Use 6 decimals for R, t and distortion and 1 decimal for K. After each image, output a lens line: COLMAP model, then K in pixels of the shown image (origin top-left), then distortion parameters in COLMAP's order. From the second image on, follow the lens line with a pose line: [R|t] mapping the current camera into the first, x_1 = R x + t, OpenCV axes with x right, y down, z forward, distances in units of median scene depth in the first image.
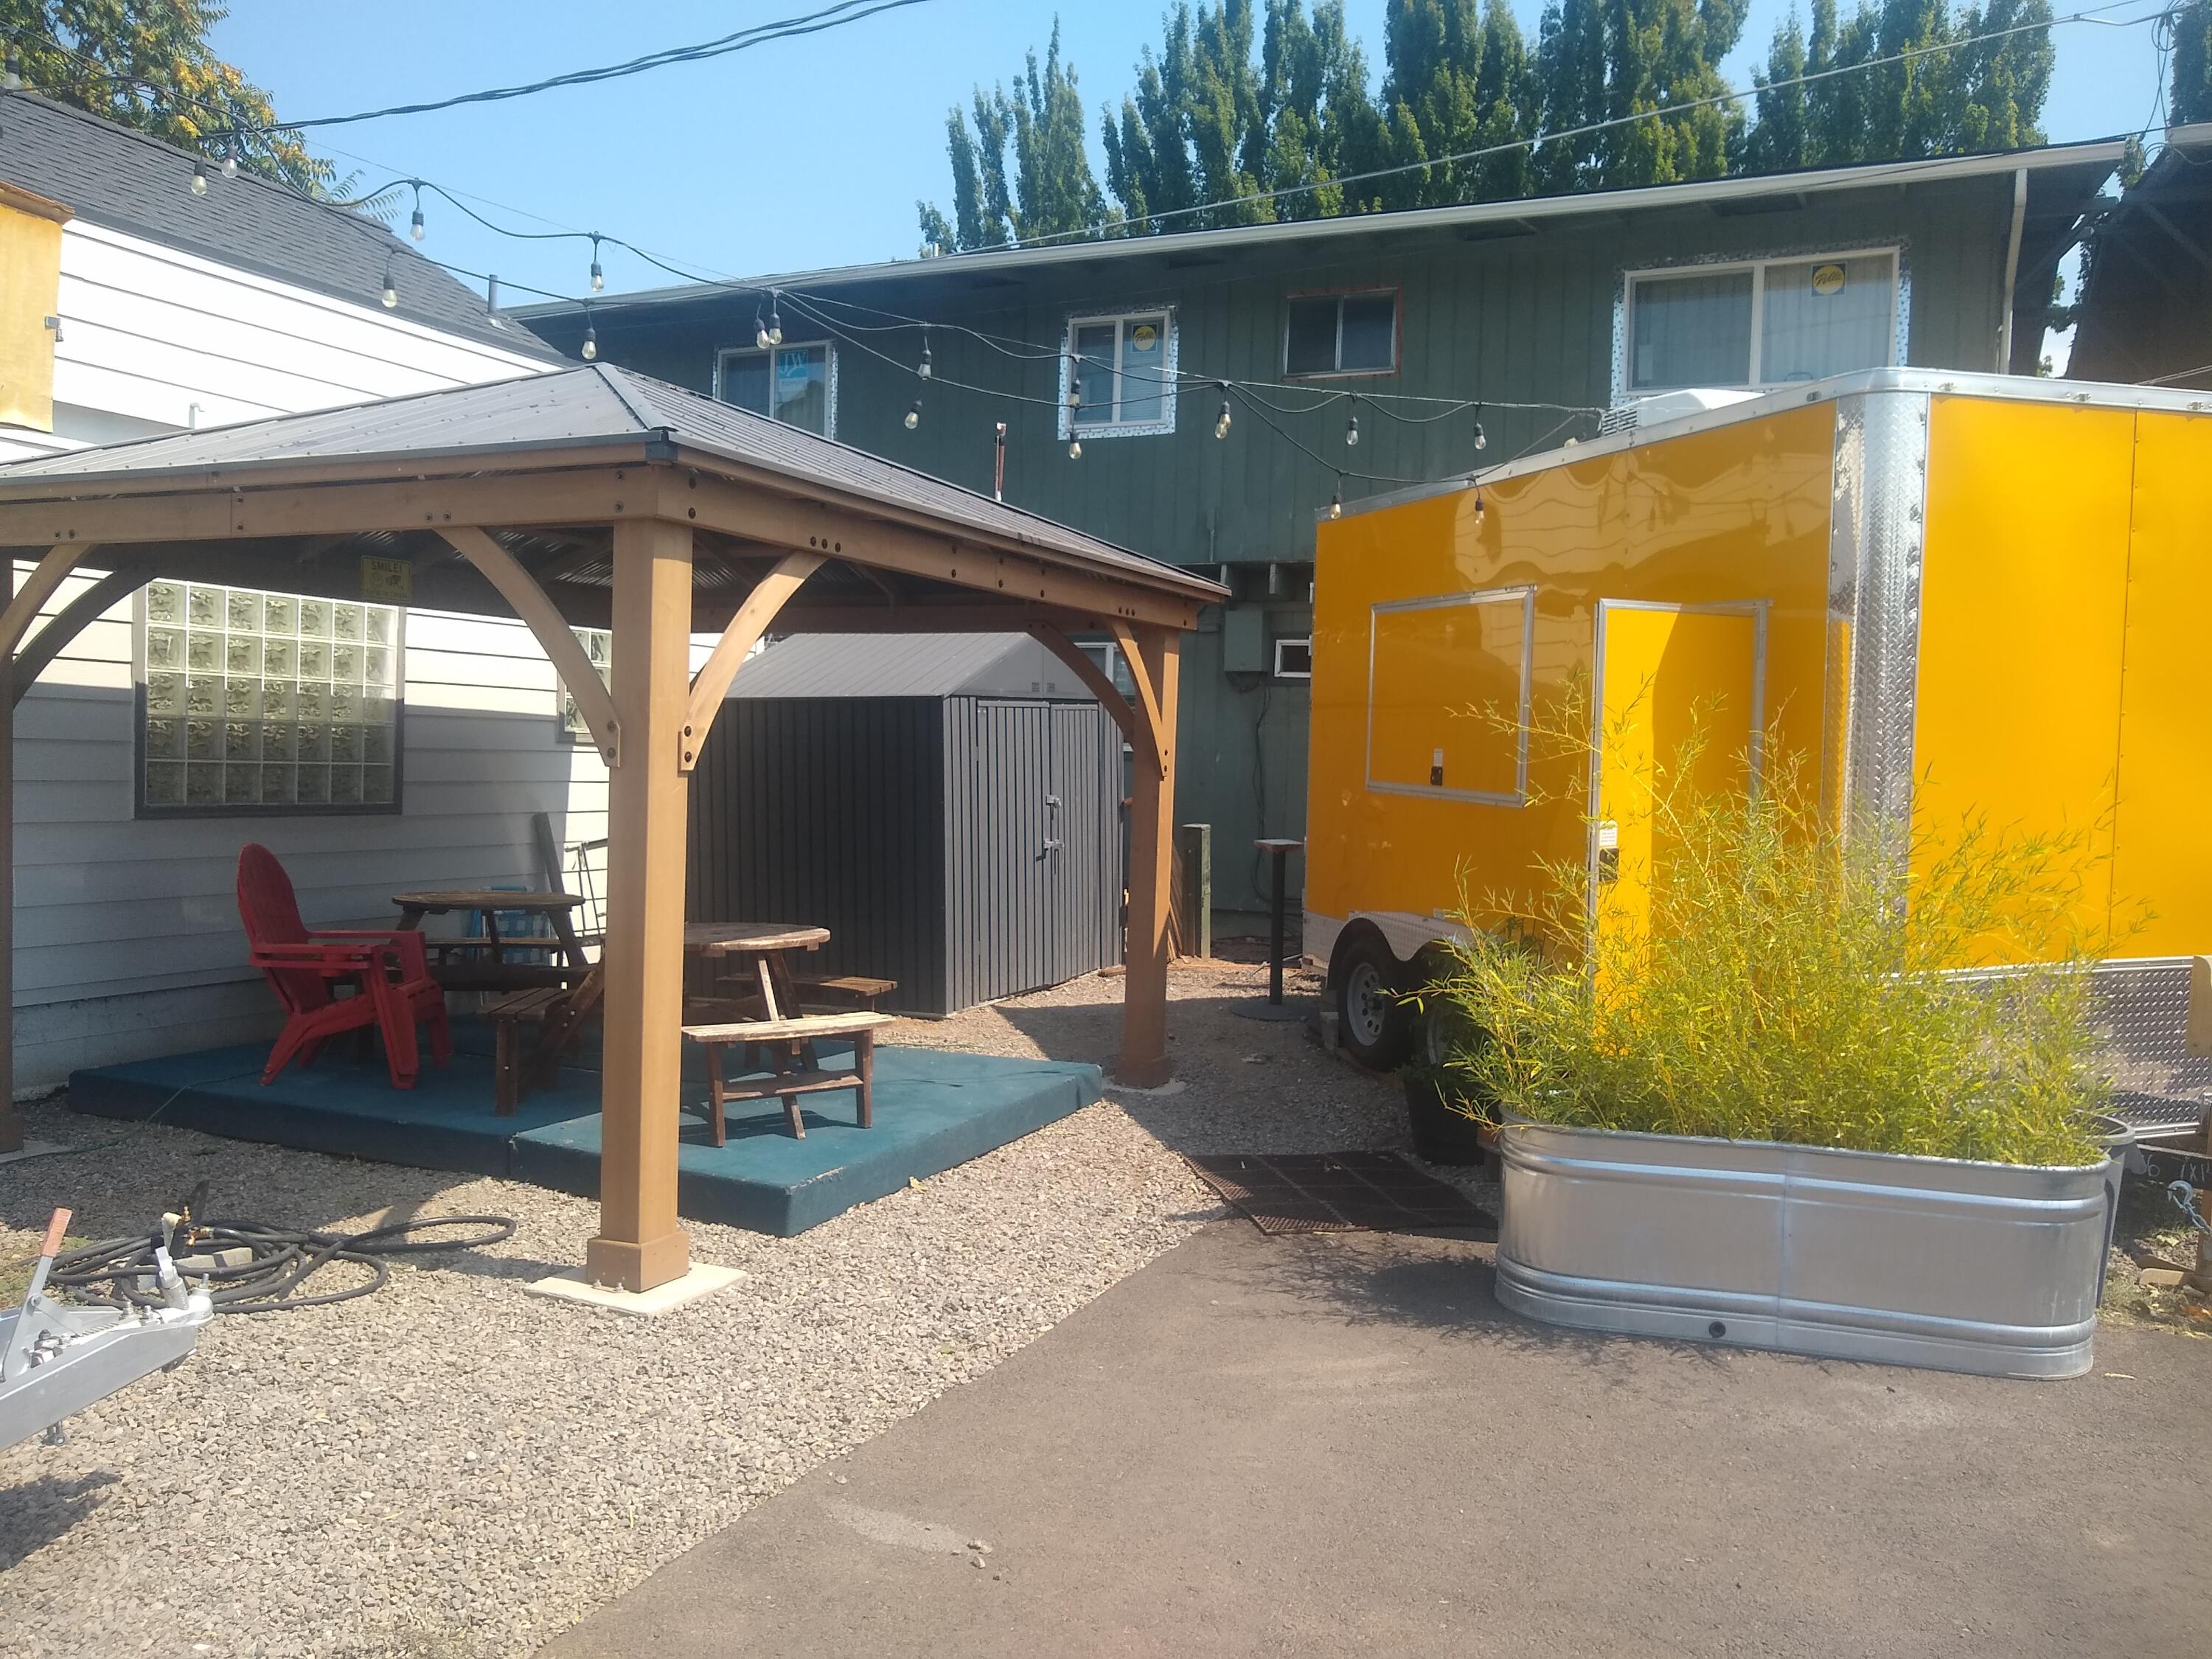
lens RADIAL K [[1724.3, 0, 1106.0], [0, 1724.3, 829.5], [0, 0, 1]] dist [0.010285, 0.005012]
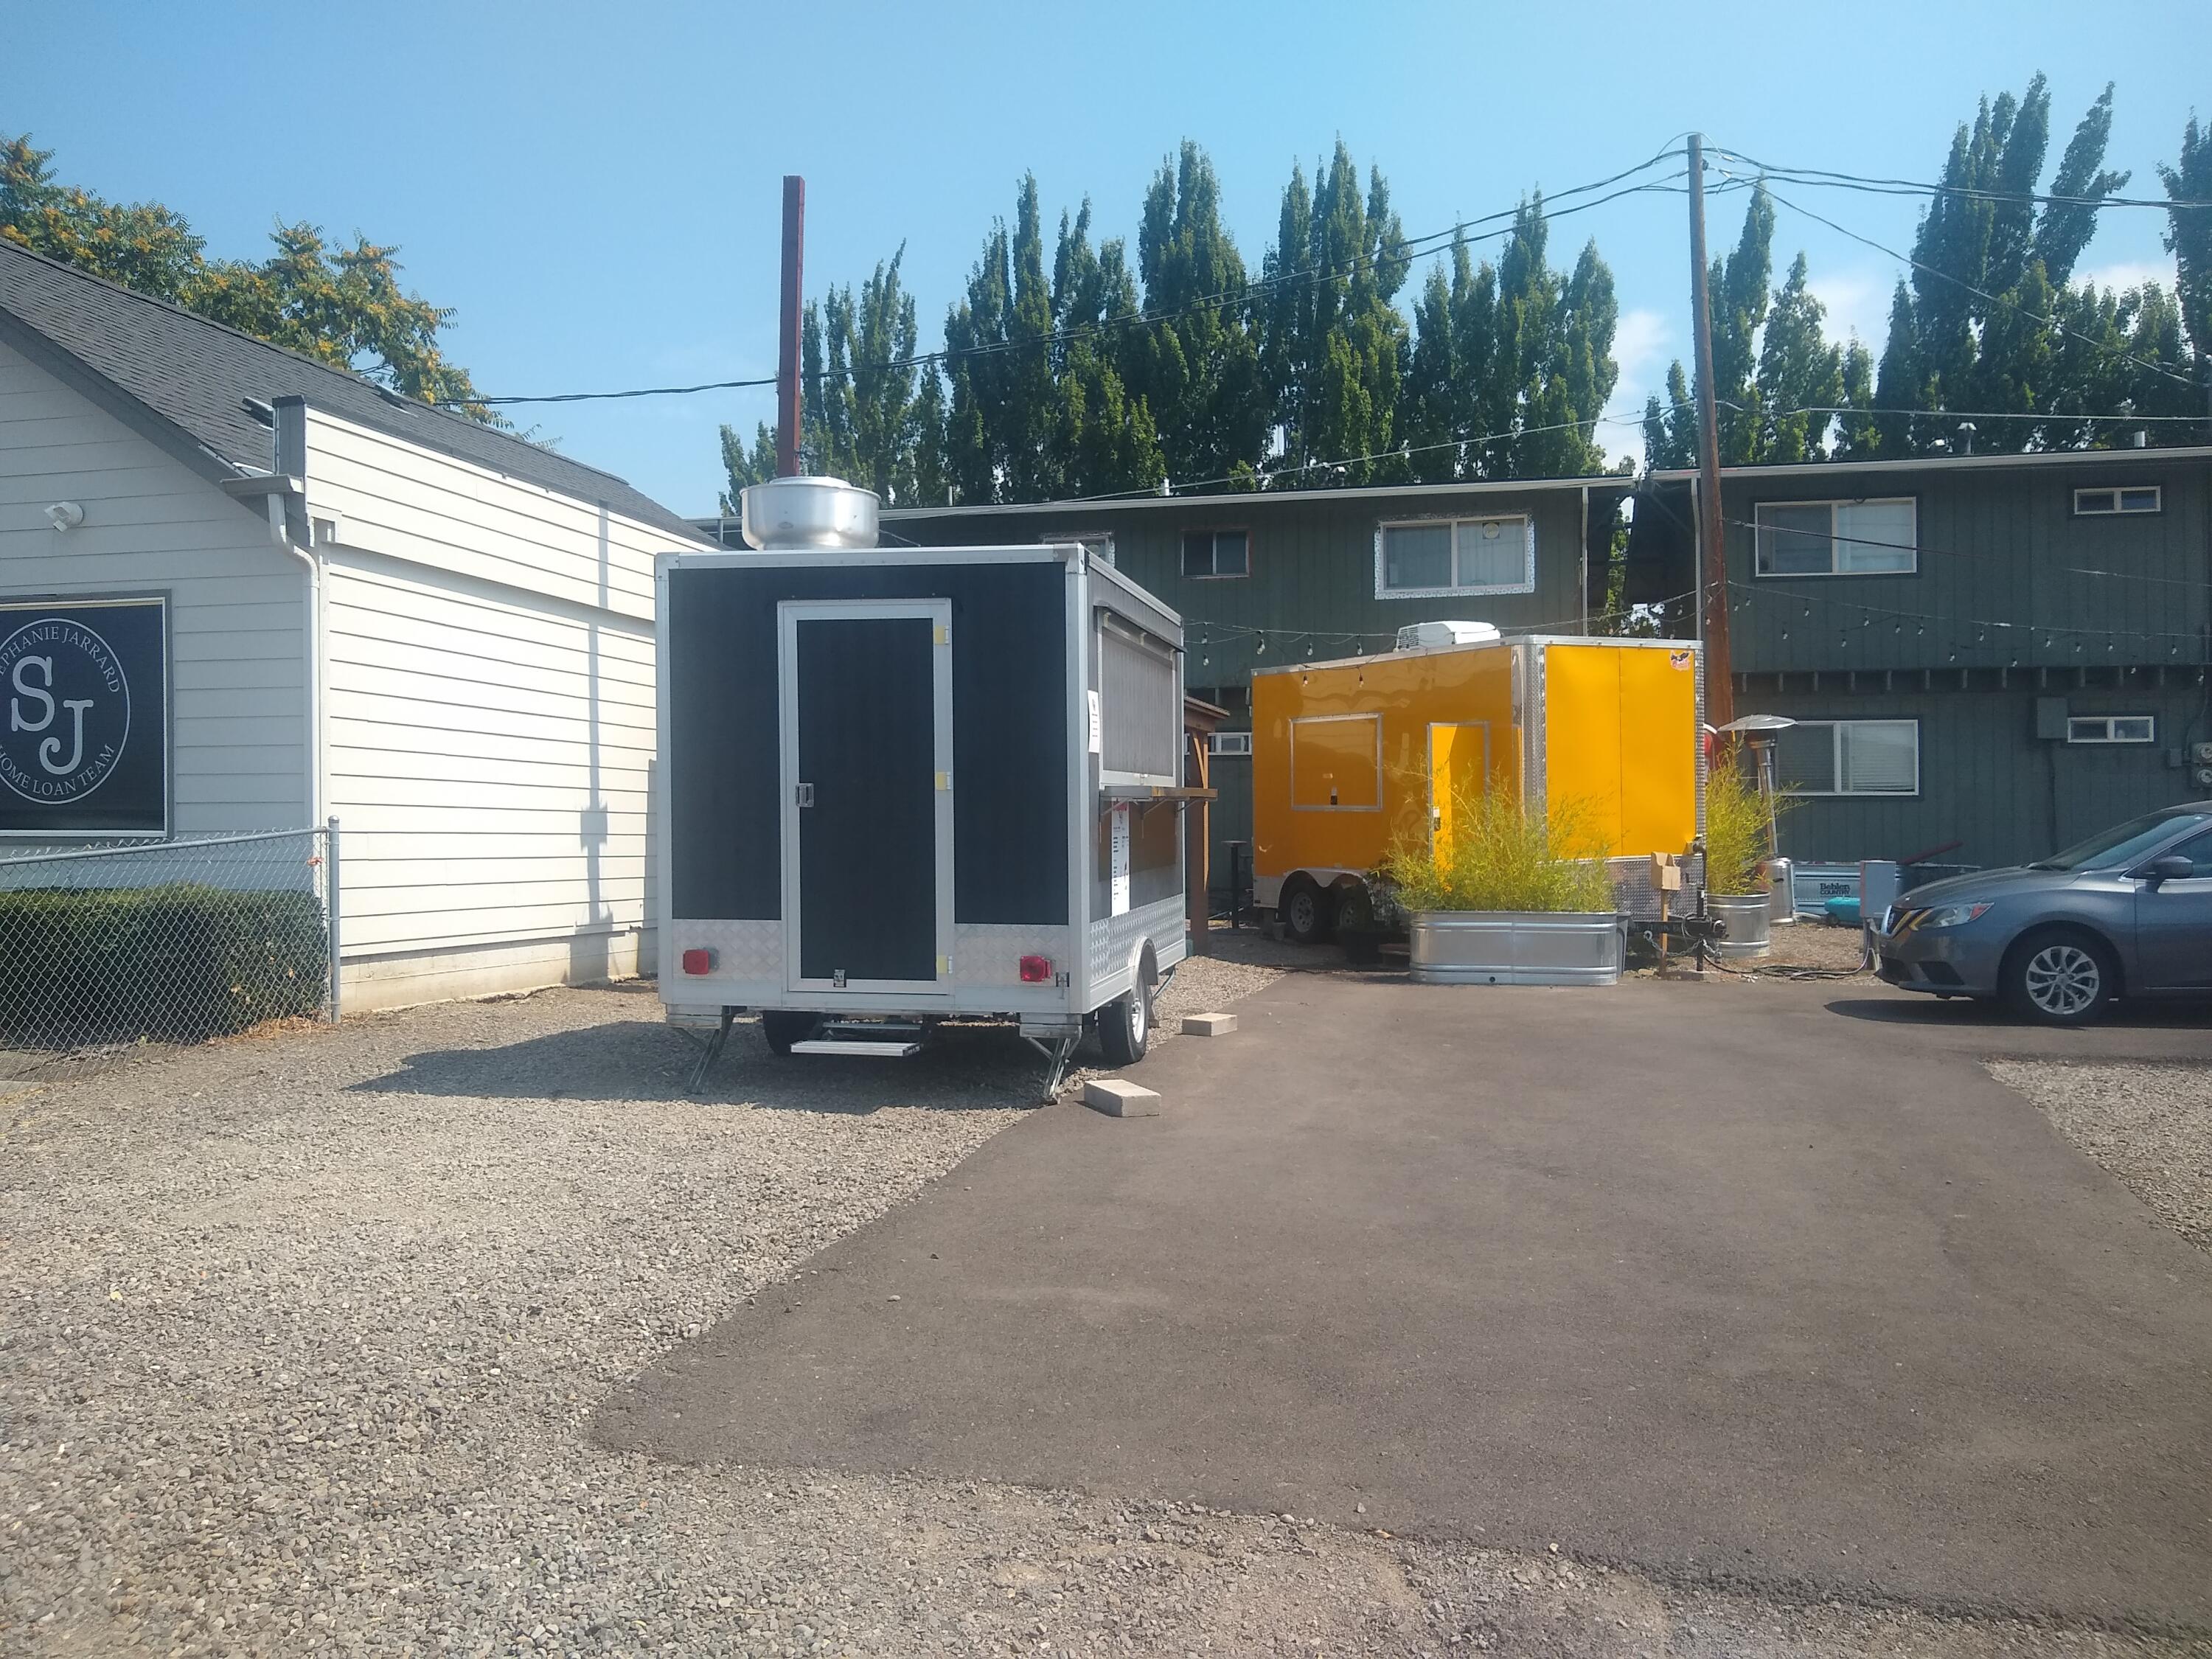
lens RADIAL K [[1745.4, 0, 1106.0], [0, 1745.4, 829.5], [0, 0, 1]] dist [-0.006916, -0.003258]
pose [[0.982184, -0.026795, 0.186004, -0.132853], [0.035304, 0.998469, -0.042588, 0.023931], [-0.184578, 0.048396, 0.981626, -0.286131]]
